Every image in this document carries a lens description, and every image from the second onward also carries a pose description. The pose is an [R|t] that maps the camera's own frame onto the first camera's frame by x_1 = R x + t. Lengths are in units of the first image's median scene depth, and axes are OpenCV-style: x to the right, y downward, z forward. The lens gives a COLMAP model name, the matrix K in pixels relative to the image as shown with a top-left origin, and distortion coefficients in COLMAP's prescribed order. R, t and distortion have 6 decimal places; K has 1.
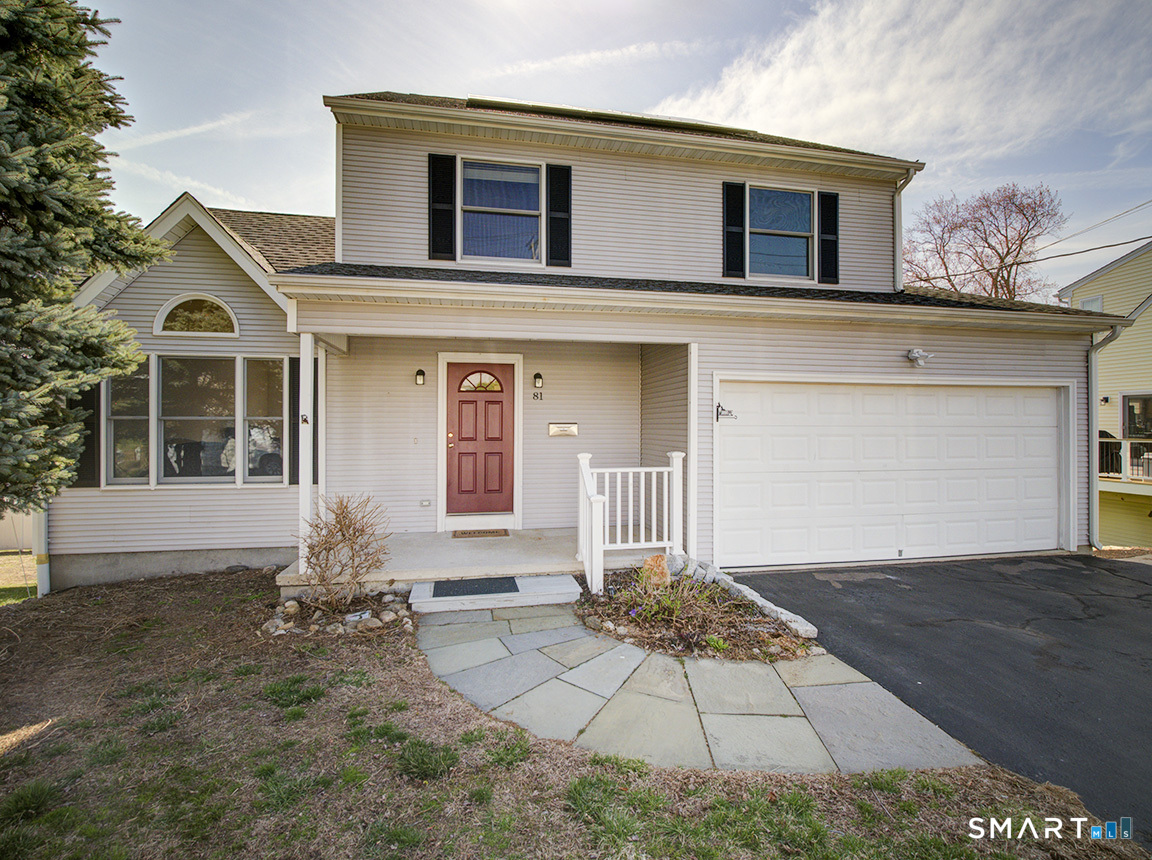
lens RADIAL K [[540.0, 0, 576.0], [0, 540.0, 430.0], [0, 0, 1]] dist [-0.022223, -0.000077]
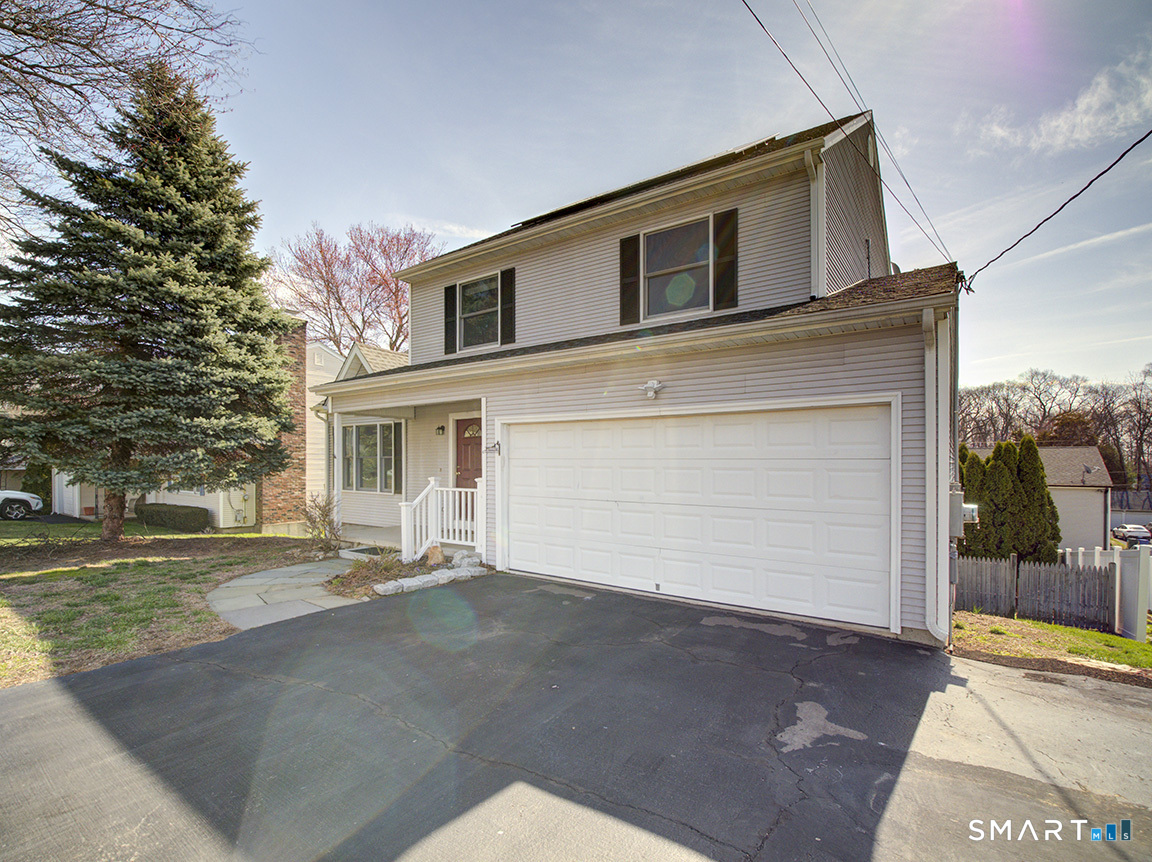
lens RADIAL K [[527.6, 0, 582.0], [0, 527.6, 467.2], [0, 0, 1]] dist [-0.000702, -0.000057]
pose [[0.704585, 0.006225, -0.709592, 1.101311], [-0.007819, 0.999969, 0.001008, 0.007794], [0.709577, 0.004839, 0.704612, 0.194826]]
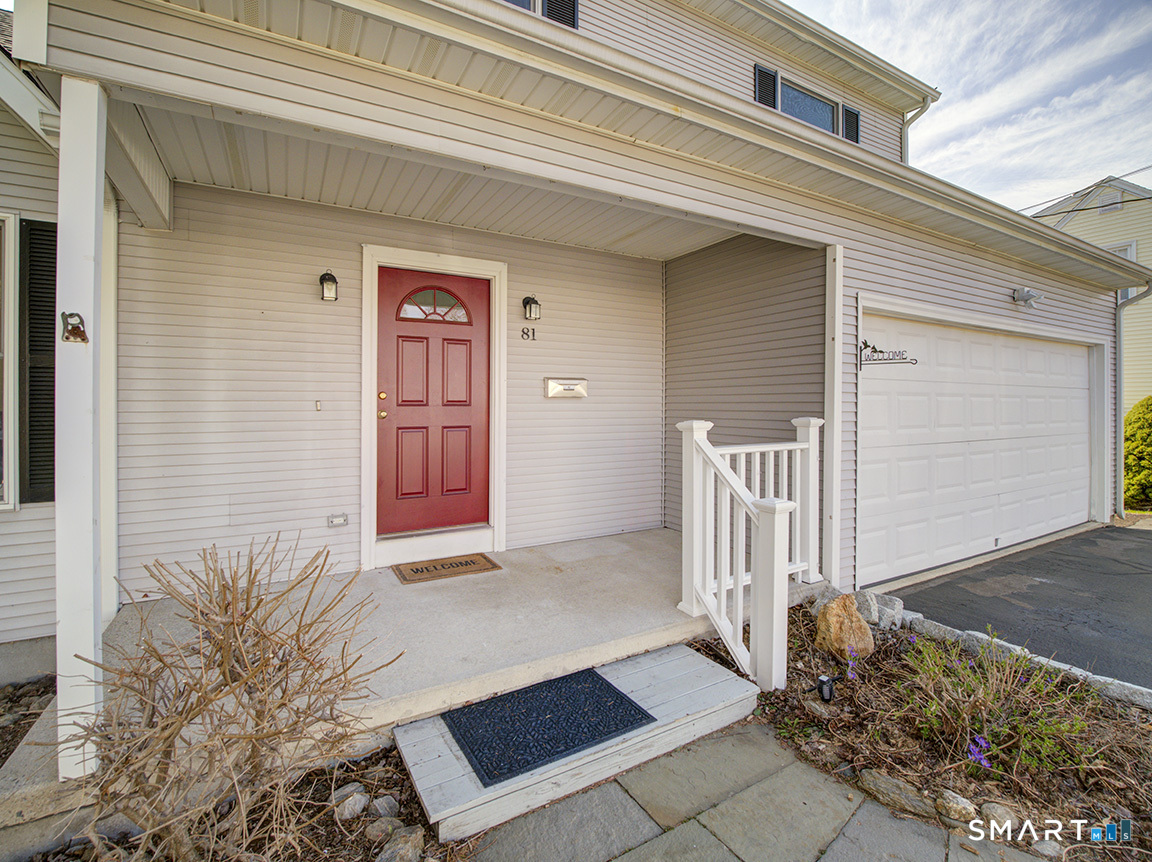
lens RADIAL K [[543.3, 0, 582.0], [0, 543.3, 406.8], [0, 0, 1]] dist [-0.021806, -0.000647]
pose [[0.945101, -0.002885, 0.326767, -0.225781], [0.004390, 0.999983, -0.003869, 0.024566], [-0.326750, 0.005091, 0.945097, 0.406706]]
